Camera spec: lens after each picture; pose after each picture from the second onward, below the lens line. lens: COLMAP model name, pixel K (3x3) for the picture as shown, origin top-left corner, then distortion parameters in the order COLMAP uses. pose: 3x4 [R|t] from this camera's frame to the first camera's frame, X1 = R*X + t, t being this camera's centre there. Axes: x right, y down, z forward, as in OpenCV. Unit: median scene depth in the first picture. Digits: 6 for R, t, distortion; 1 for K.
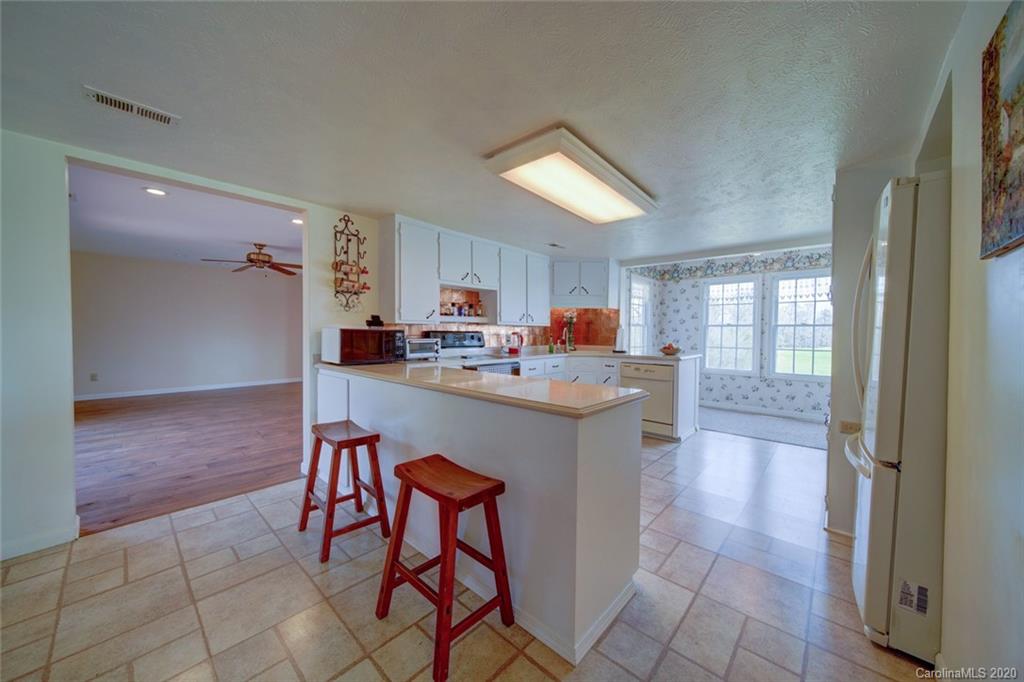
lens RADIAL K [[359.7, 0, 508.8], [0, 359.7, 341.7], [0, 0, 1]] dist [0.000760, -0.001407]
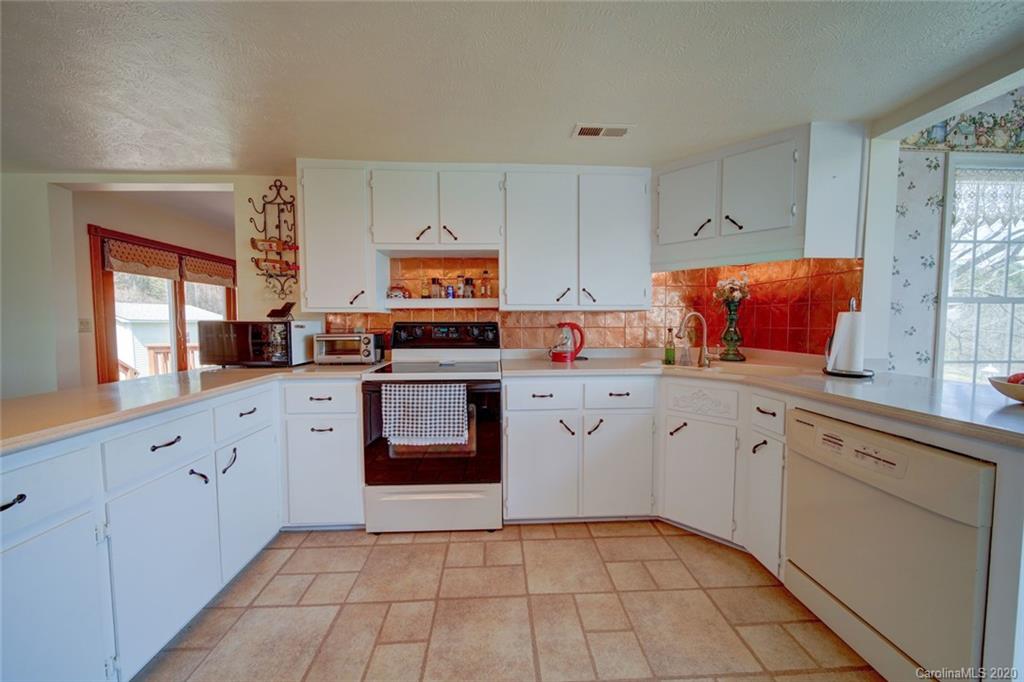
lens RADIAL K [[359.7, 0, 512.5], [0, 359.7, 340.6], [0, 0, 1]] dist [0.000760, -0.001407]
pose [[0.716390, 0.025912, -0.697219, 0.314170], [-0.010655, 0.999600, 0.026202, -0.011629], [0.697619, -0.011342, 0.716379, 0.496321]]
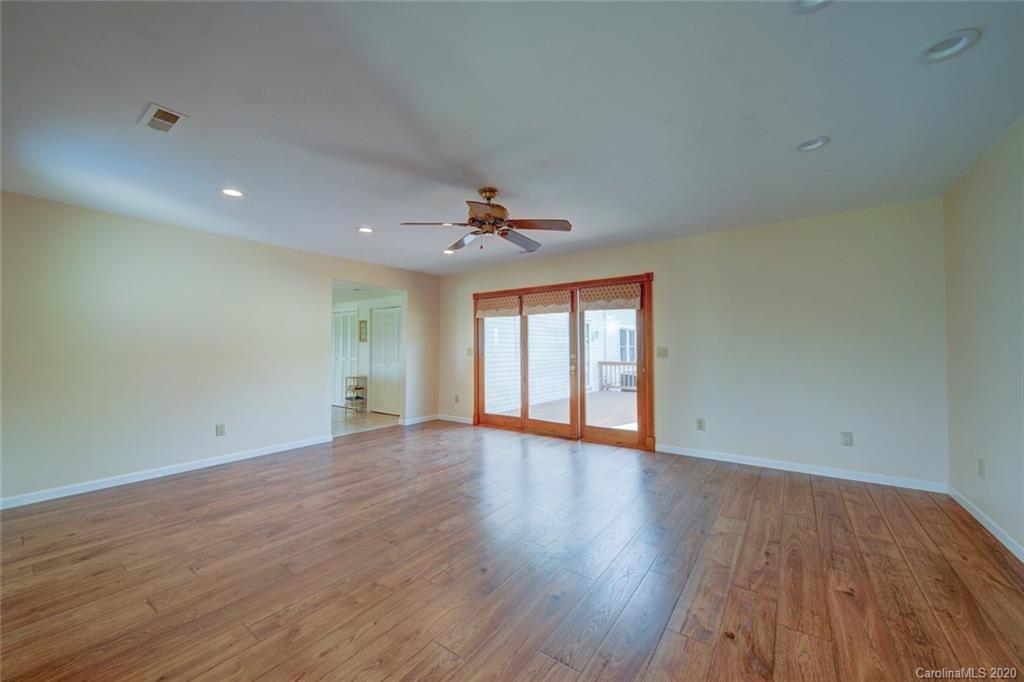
lens RADIAL K [[386.5, 0, 515.7], [0, 386.5, 343.7], [0, 0, 1]] dist [-0.007229, -0.000018]
pose [[-0.992227, -0.008174, -0.124170, -0.715853], [-0.009657, 0.999889, 0.011343, -0.055324], [0.124064, 0.012454, -0.992196, 1.707092]]
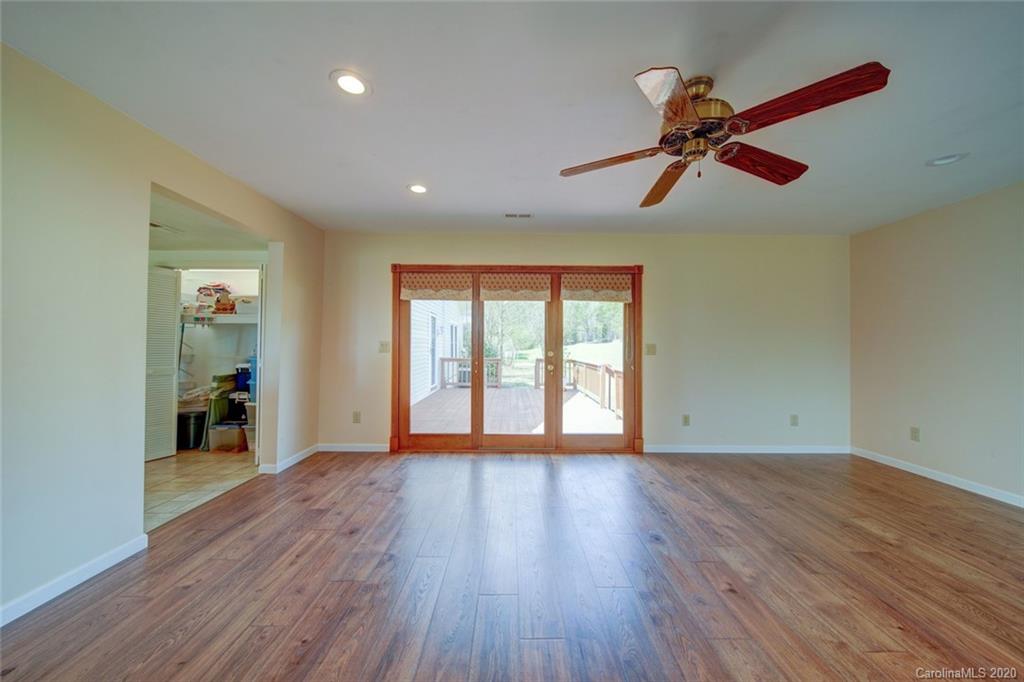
lens RADIAL K [[359.7, 0, 513.2], [0, 359.7, 343.9], [0, 0, 1]] dist [0.000760, -0.001407]
pose [[-0.730161, -0.017339, -0.683055, -0.378121], [-0.030854, 0.999495, 0.007611, -0.036694], [0.682578, 0.026632, -0.730327, 1.222759]]
